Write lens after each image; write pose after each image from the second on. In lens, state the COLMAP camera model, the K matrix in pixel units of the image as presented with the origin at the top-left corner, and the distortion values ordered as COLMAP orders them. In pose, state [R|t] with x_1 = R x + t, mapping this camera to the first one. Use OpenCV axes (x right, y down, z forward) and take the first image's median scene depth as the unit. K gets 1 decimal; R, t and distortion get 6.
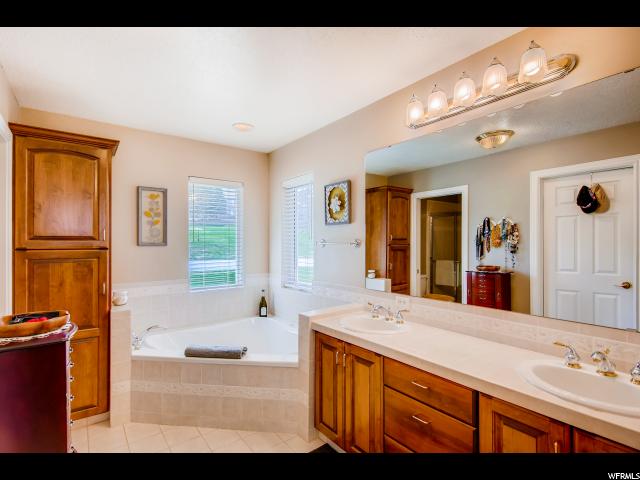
lens RADIAL K [[311.8, 0, 322.5], [0, 311.8, 240.2], [0, 0, 1]] dist [0.003317, -0.004987]
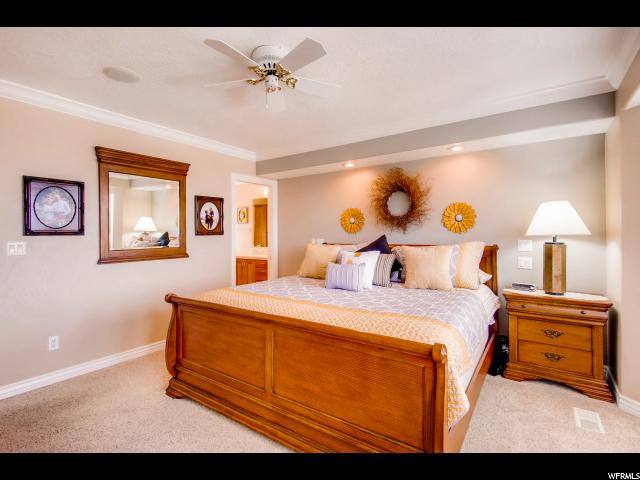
lens RADIAL K [[311.8, 0, 320.8], [0, 311.8, 238.3], [0, 0, 1]] dist [0.003317, -0.004987]
pose [[0.947617, 0.005786, 0.319357, -0.171429], [-0.008730, 0.999932, 0.007785, 0.052292], [-0.319290, -0.010165, 0.947603, -1.790535]]
